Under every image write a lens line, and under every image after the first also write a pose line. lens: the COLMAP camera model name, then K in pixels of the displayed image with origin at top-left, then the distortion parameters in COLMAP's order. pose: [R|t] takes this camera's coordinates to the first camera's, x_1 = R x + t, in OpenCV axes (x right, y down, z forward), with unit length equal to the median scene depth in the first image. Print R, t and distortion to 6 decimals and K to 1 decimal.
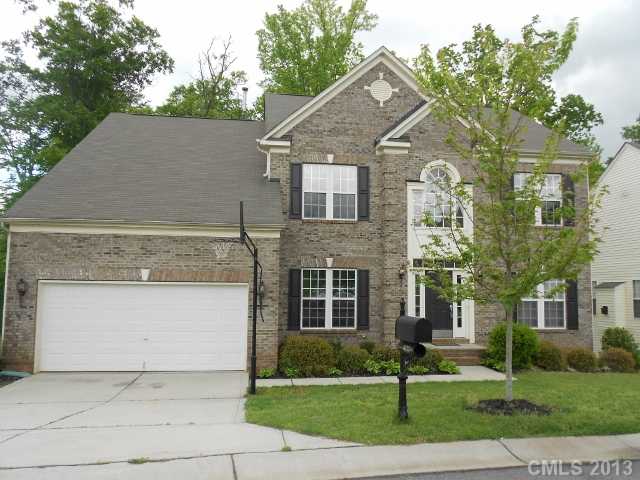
lens RADIAL K [[484.4, 0, 320.0], [0, 484.4, 239.5], [0, 0, 1]] dist [-0.016014, 0.000193]
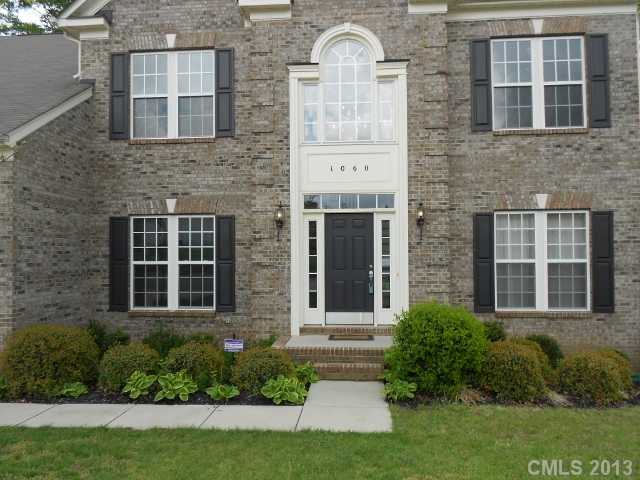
lens RADIAL K [[484.4, 0, 320.0], [0, 484.4, 241.5], [0, 0, 1]] dist [-0.016014, 0.000193]
pose [[0.979202, -0.022357, -0.201652, 0.334239], [0.035654, 0.997405, 0.062552, 0.060809], [0.199730, -0.068440, 0.977458, 0.414211]]
